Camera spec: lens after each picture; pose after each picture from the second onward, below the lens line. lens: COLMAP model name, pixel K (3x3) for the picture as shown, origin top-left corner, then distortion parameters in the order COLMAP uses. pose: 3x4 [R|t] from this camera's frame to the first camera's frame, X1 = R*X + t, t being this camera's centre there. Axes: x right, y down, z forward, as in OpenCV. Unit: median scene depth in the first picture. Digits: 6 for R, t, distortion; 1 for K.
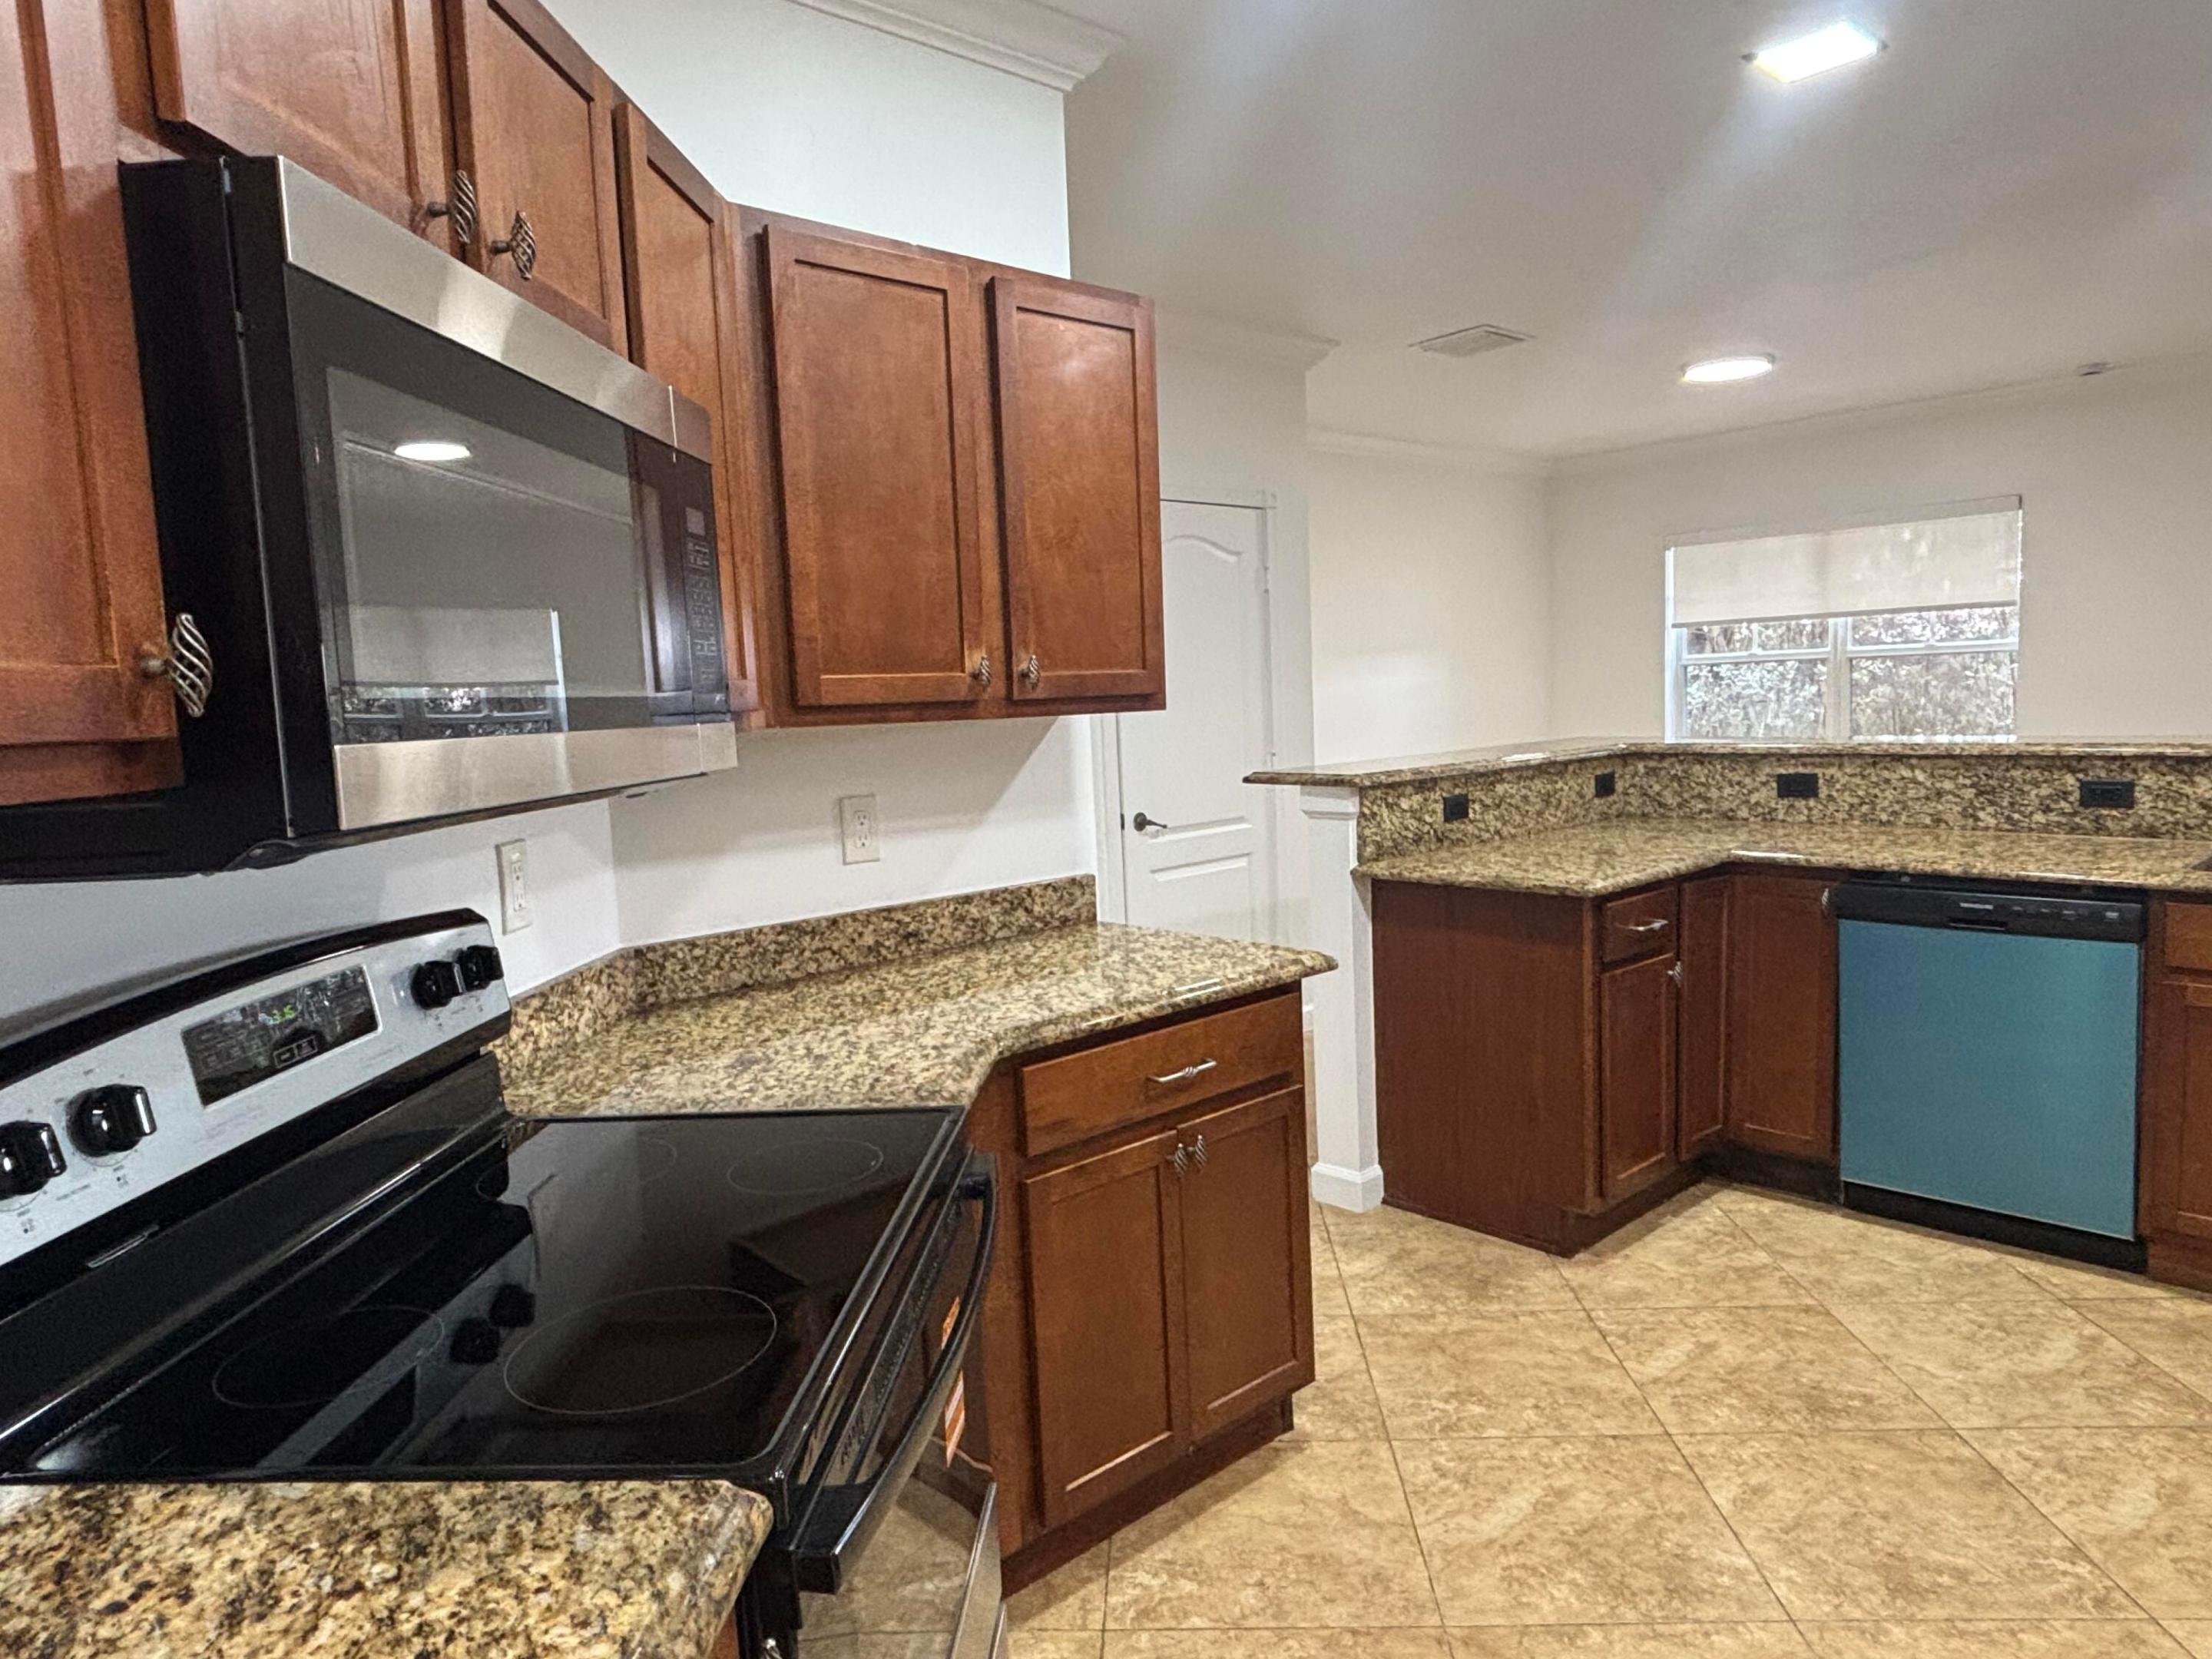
lens RADIAL K [[1338.5, 0, 1109.5], [0, 1338.5, 826.3], [0, 0, 1]] dist [-0.002662, -0.000117]
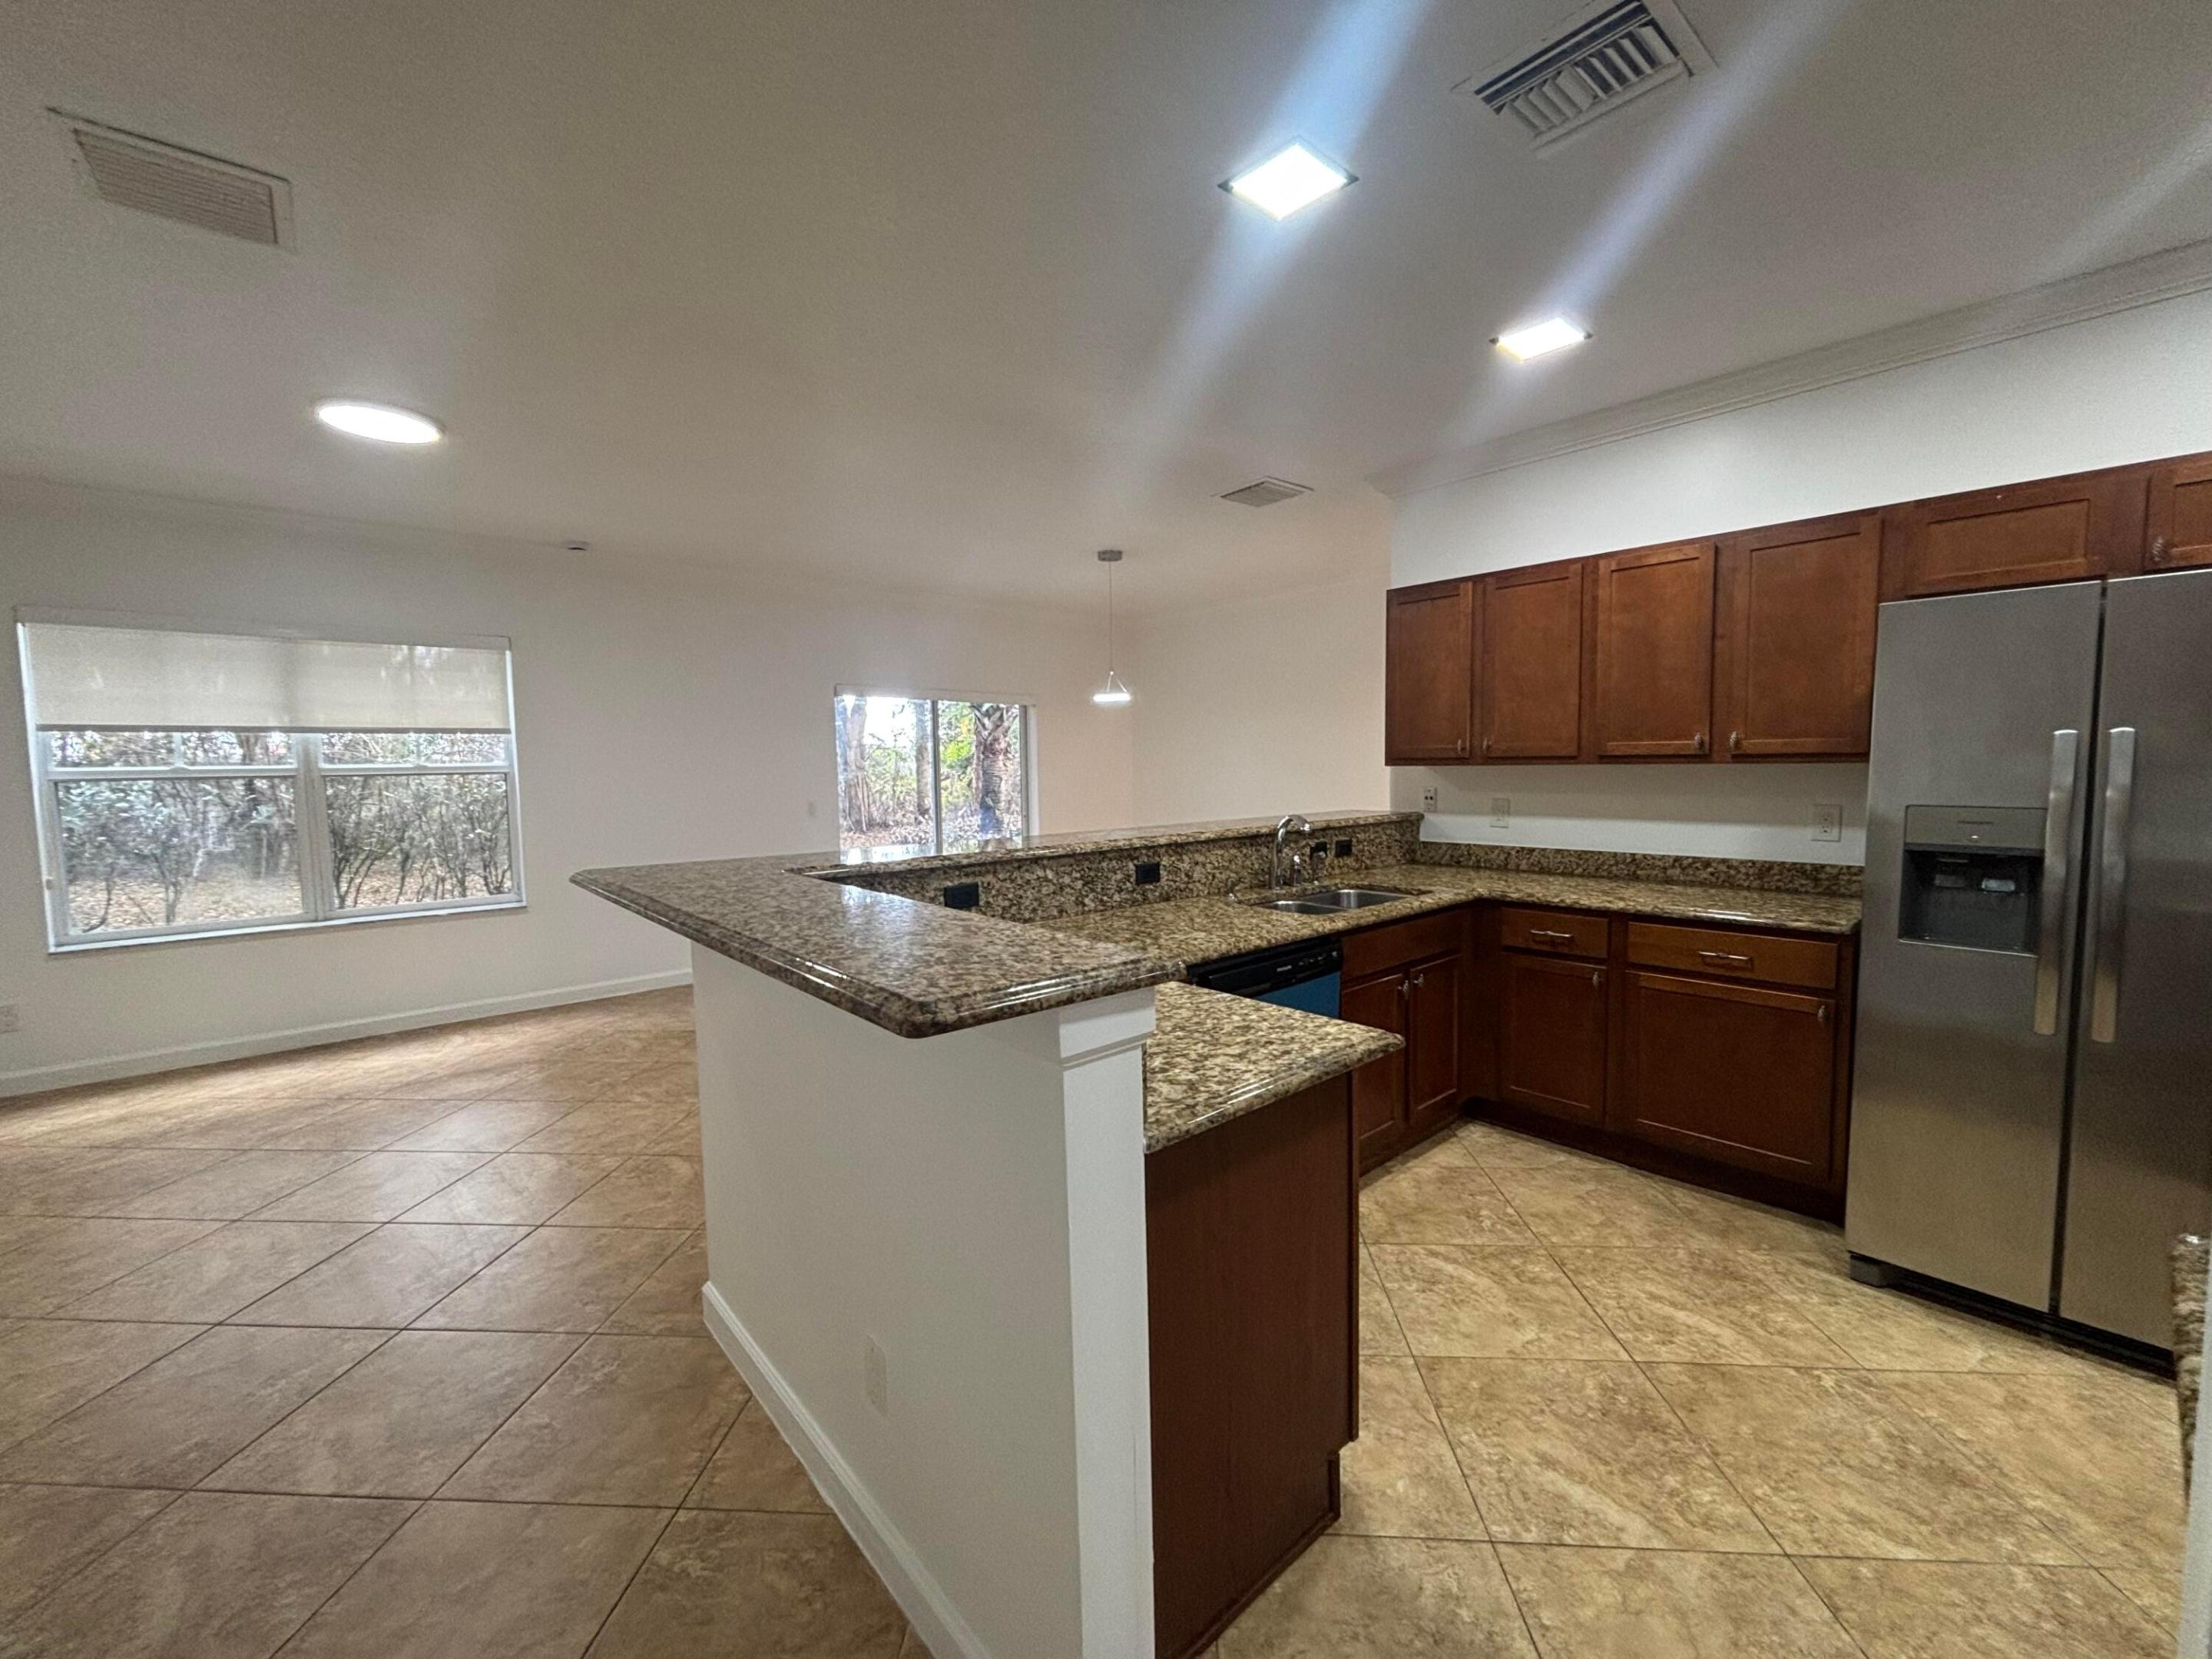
lens RADIAL K [[896.9, 0, 1110.3], [0, 896.9, 823.2], [0, 0, 1]] dist [0.002353, -0.000126]
pose [[0.025401, -0.027814, 0.999290, -0.149899], [0.115496, 0.993001, 0.024703, -0.093178], [-0.992983, 0.114787, 0.028436, 0.919242]]
